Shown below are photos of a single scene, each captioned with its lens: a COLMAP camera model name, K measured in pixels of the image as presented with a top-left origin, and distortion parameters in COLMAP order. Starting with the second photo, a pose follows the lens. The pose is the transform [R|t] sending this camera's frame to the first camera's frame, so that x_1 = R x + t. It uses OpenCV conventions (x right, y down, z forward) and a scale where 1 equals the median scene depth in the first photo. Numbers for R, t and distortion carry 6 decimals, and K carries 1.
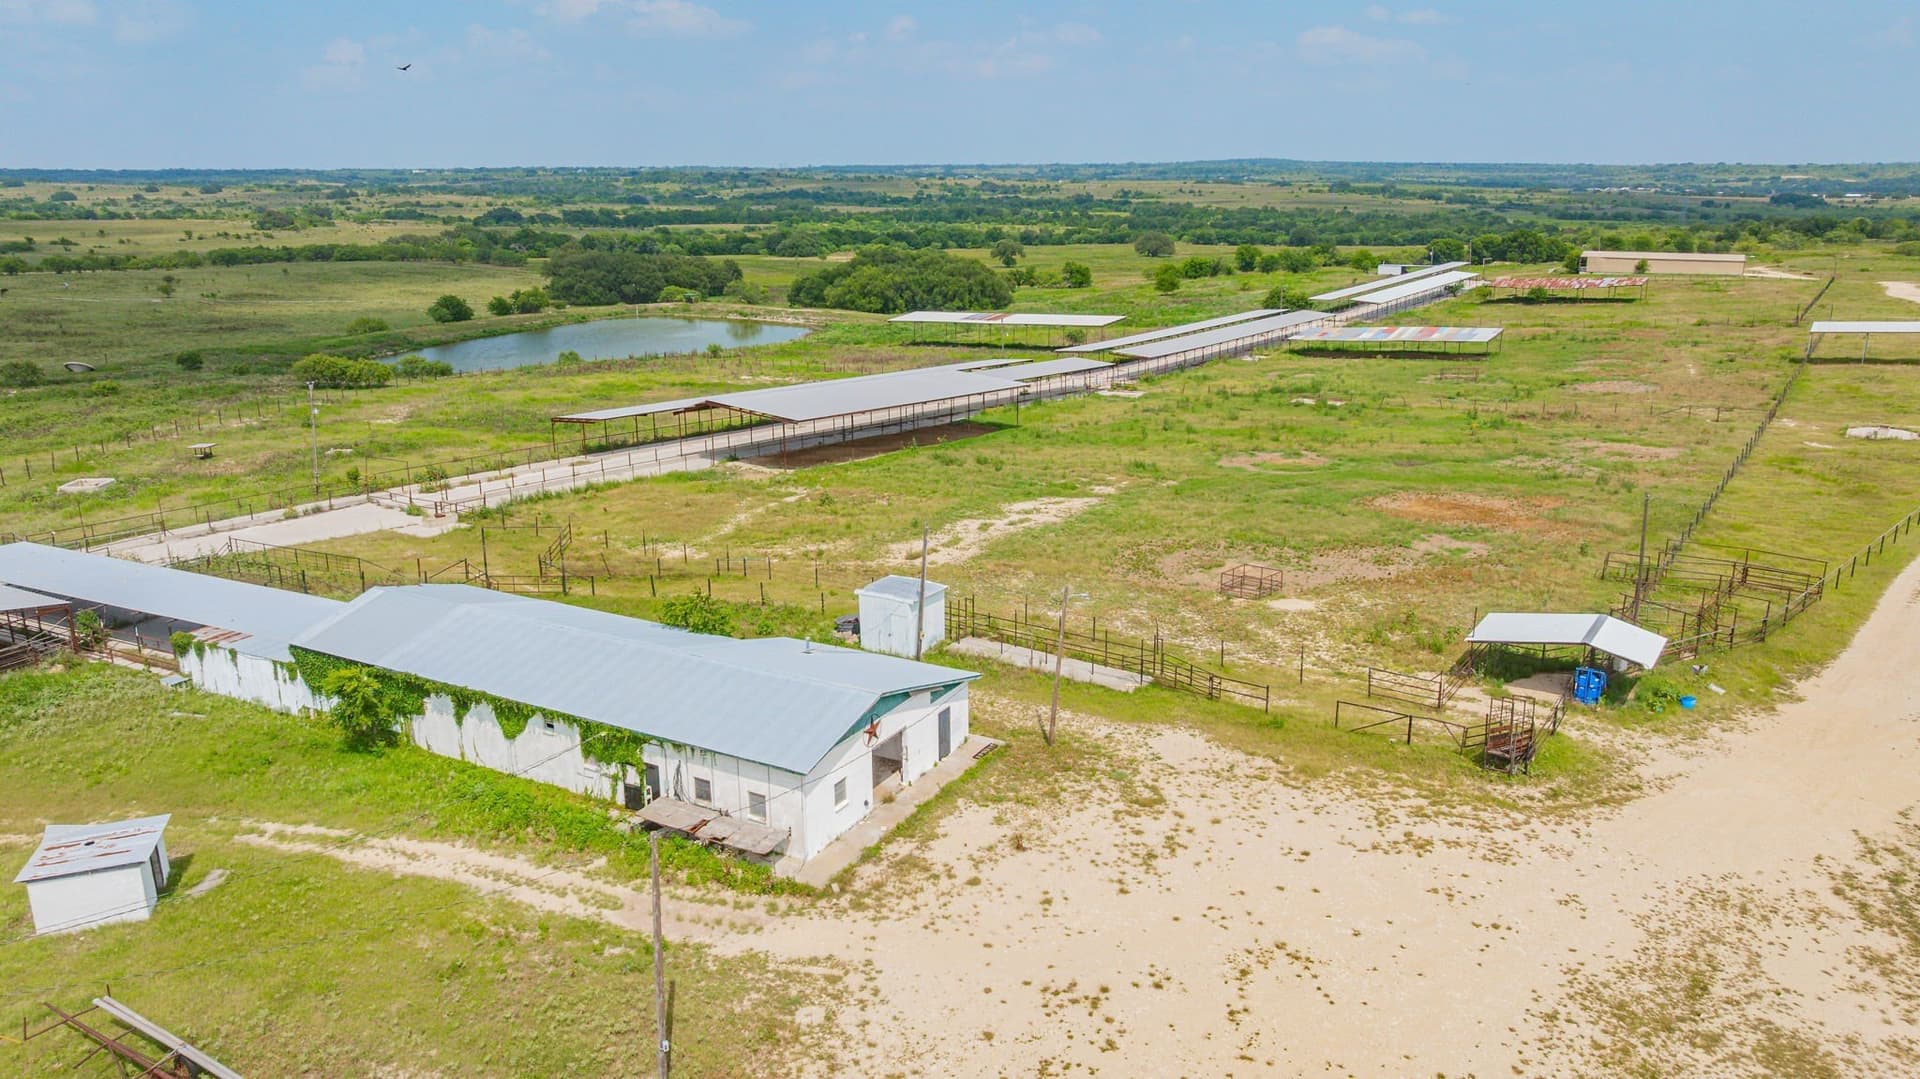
lens RADIAL K [[1361.1, 0, 966.7], [0, 1361.1, 542.1], [0, 0, 1]] dist [-0.033544, 0.042135]
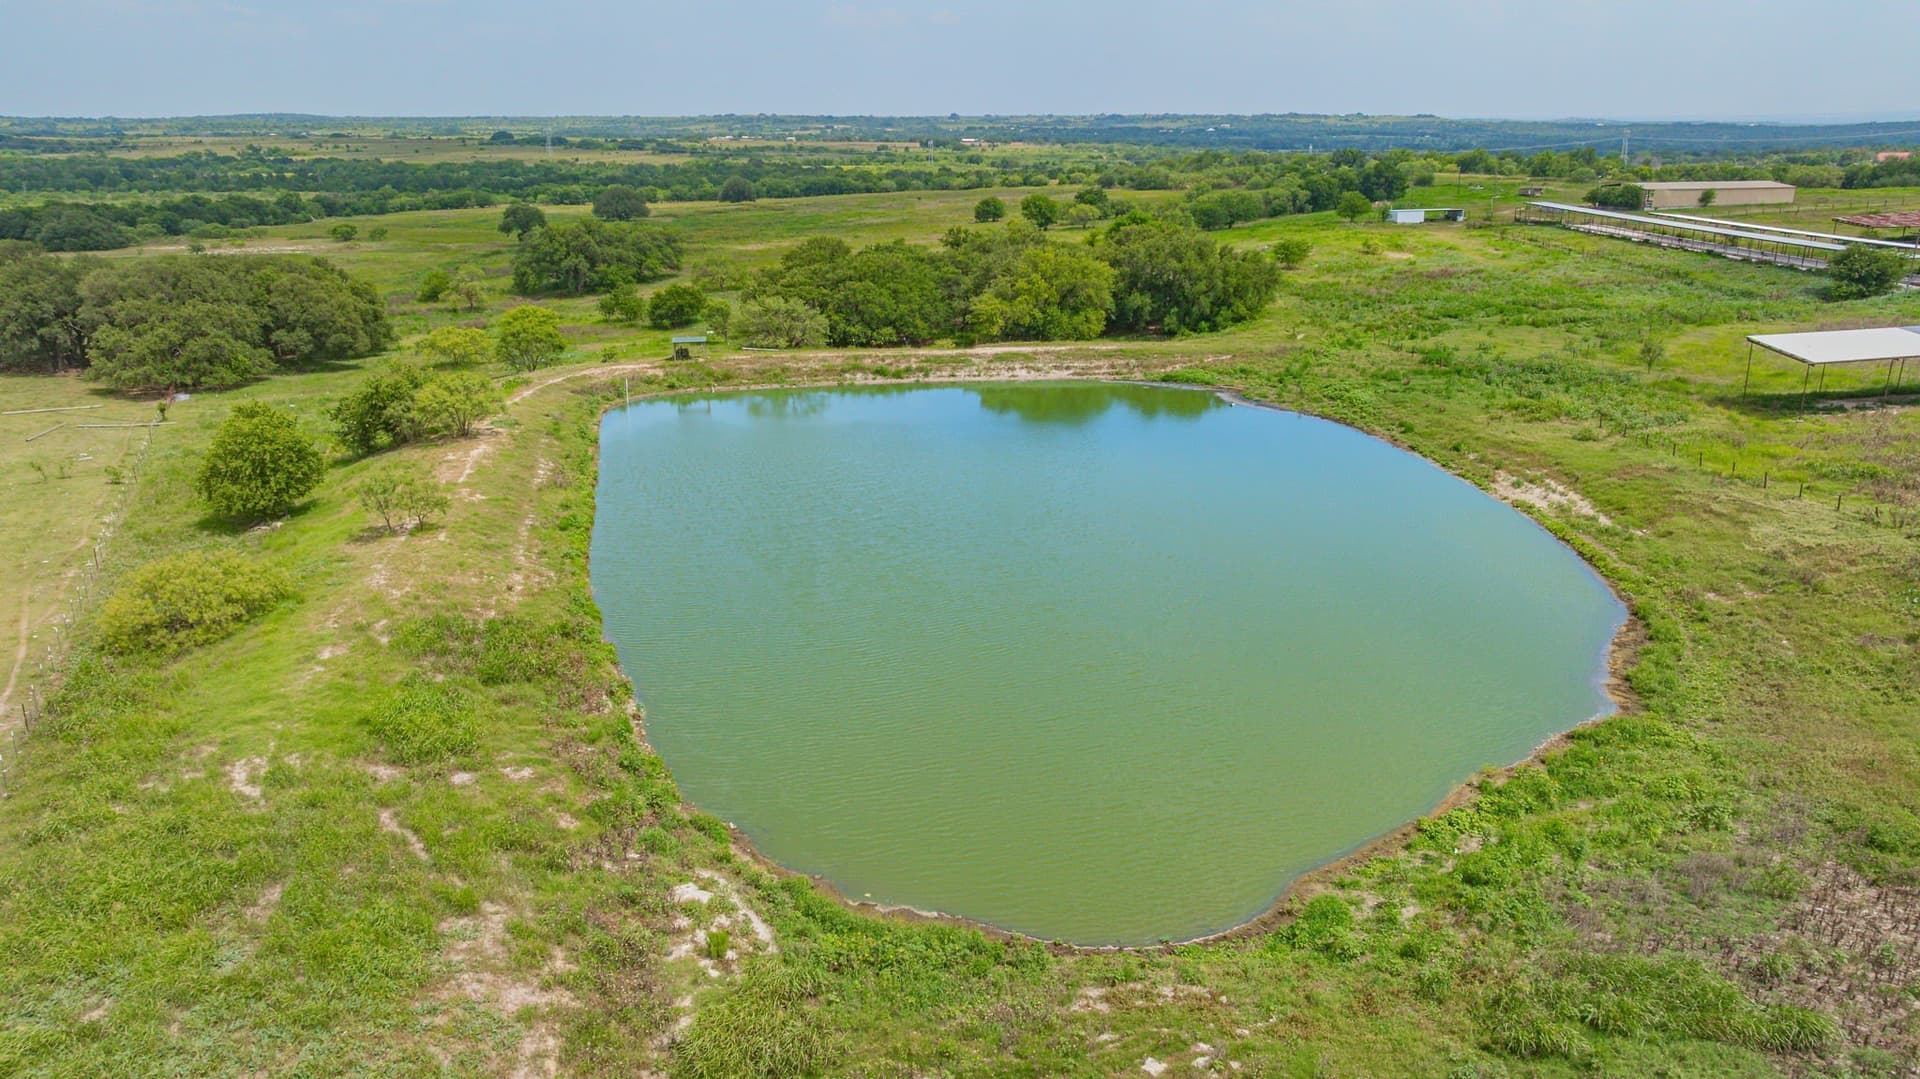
lens RADIAL K [[1361.1, 0, 962.2], [0, 1361.1, 544.5], [0, 0, 1]] dist [-0.033544, 0.042135]
pose [[0.771422, -0.191250, 0.606904, -0.105311], [0.172177, 0.980922, 0.090263, -0.036570], [-0.612588, 0.034864, 0.789633, 0.155501]]
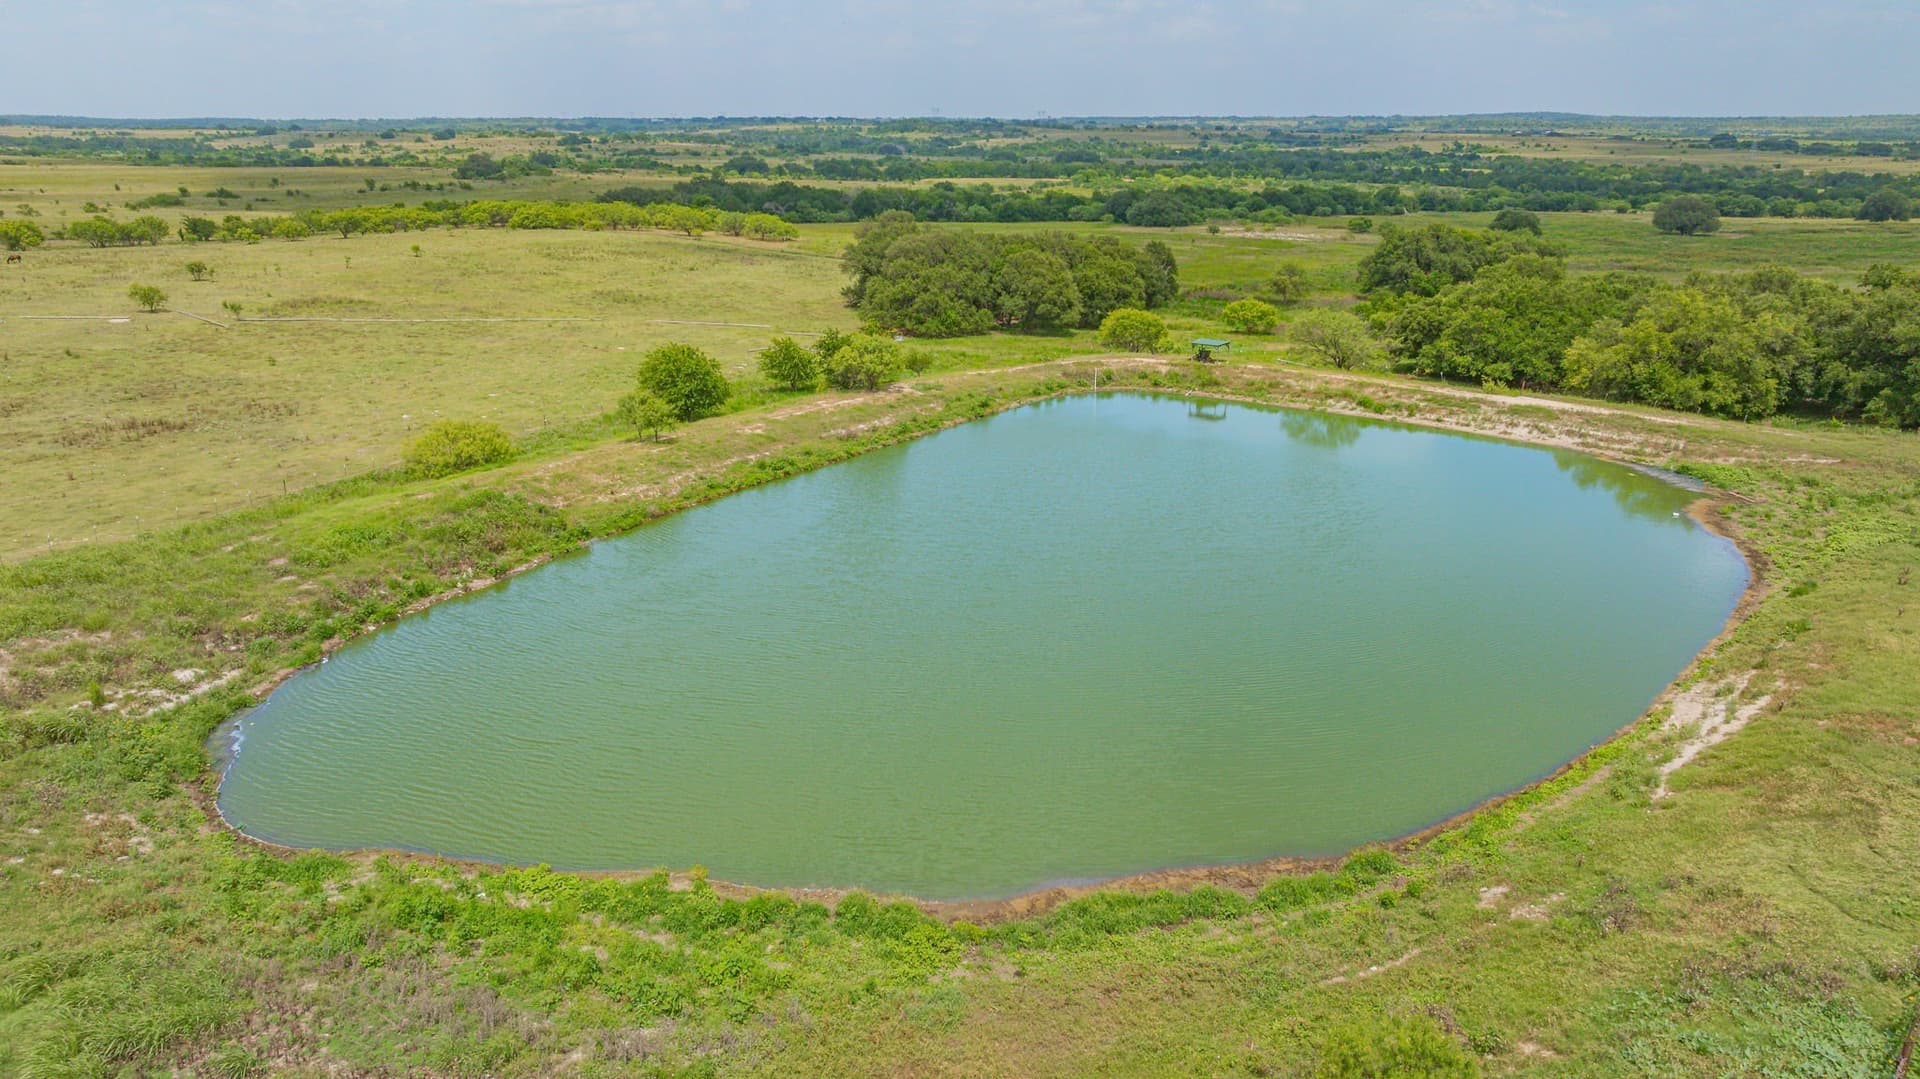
lens RADIAL K [[1361.1, 0, 960.2], [0, 1361.1, 532.8], [0, 0, 1]] dist [-0.033544, 0.042135]
pose [[0.986763, 0.049419, -0.154454, -0.054455], [-0.045588, 0.998561, 0.028247, -0.033484], [0.155628, -0.020832, 0.987596, 0.143302]]
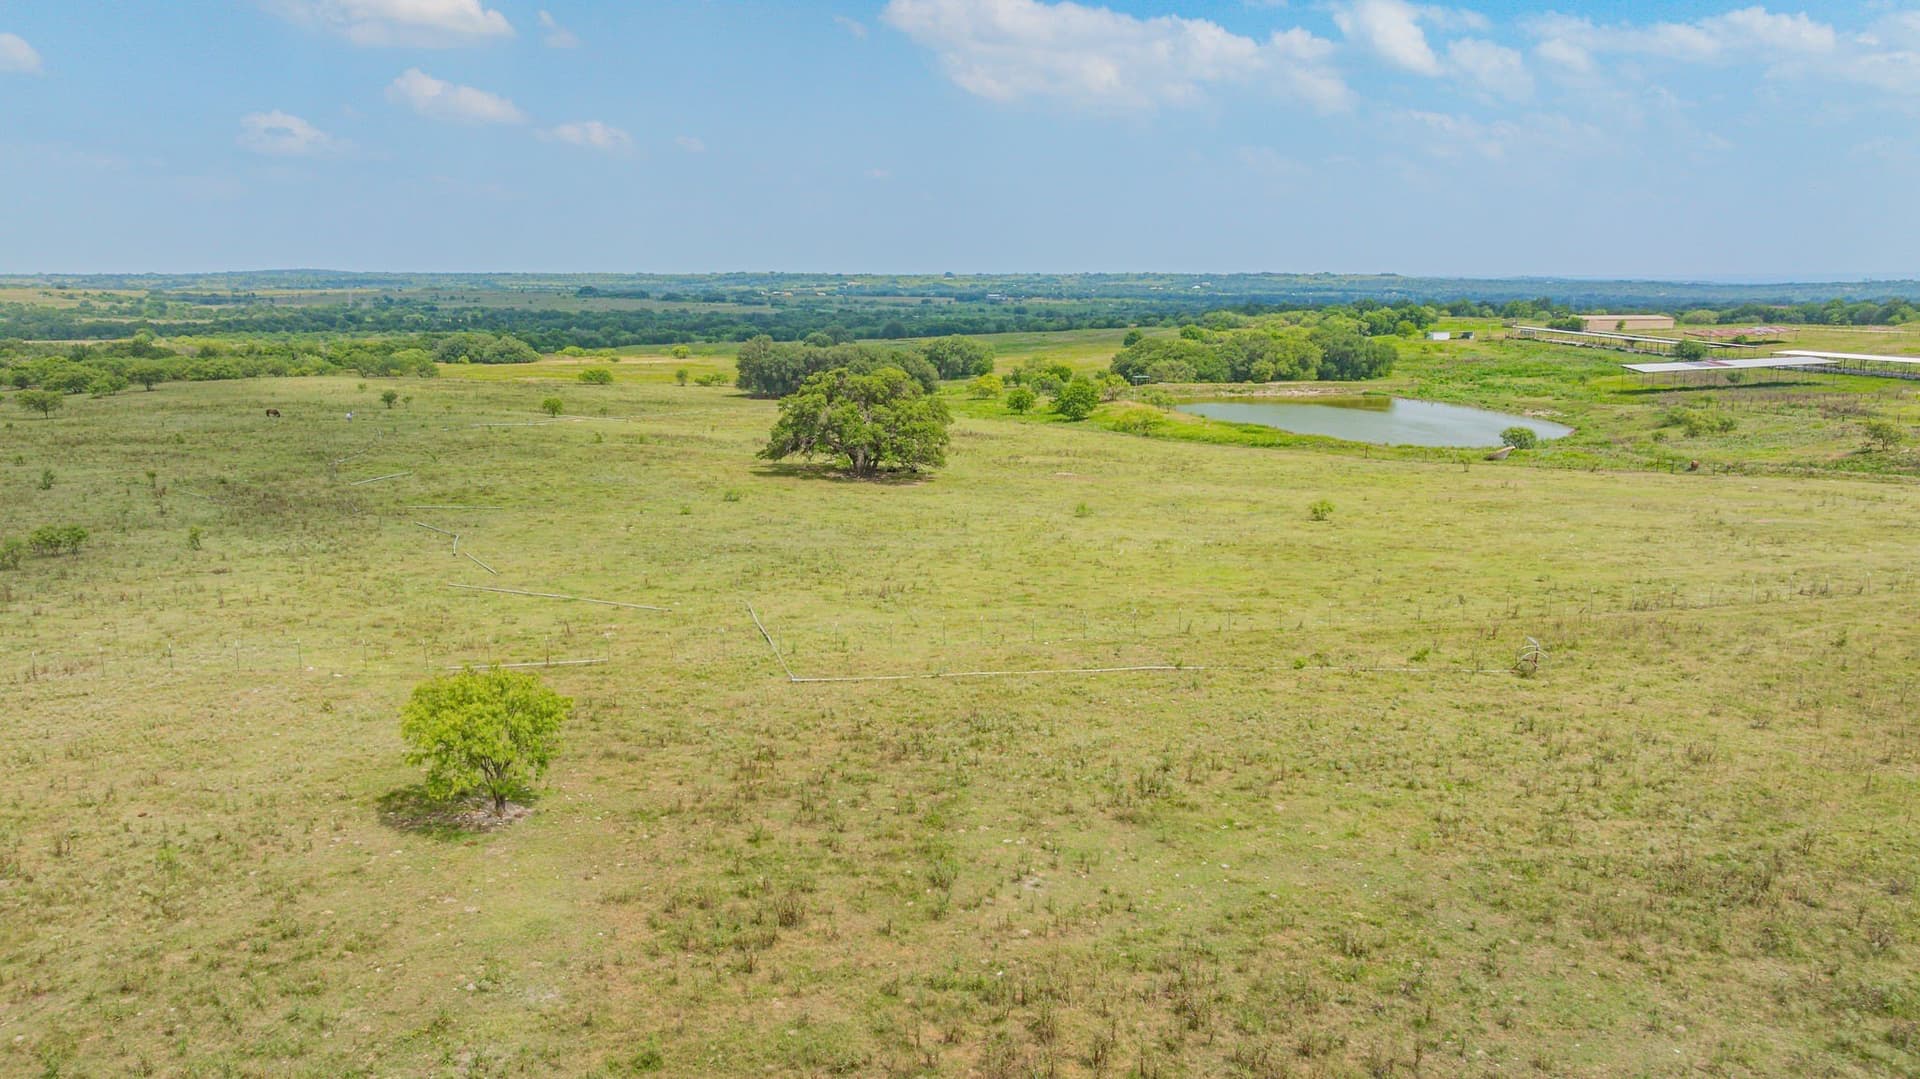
lens RADIAL K [[1361.1, 0, 952.9], [0, 1361.1, 539.9], [0, 0, 1]] dist [-0.033544, 0.042135]
pose [[0.761653, -0.121619, 0.636469, -0.235406], [0.172296, 0.984881, -0.017989, -0.019545], [-0.624659, 0.123362, 0.771092, 0.095109]]
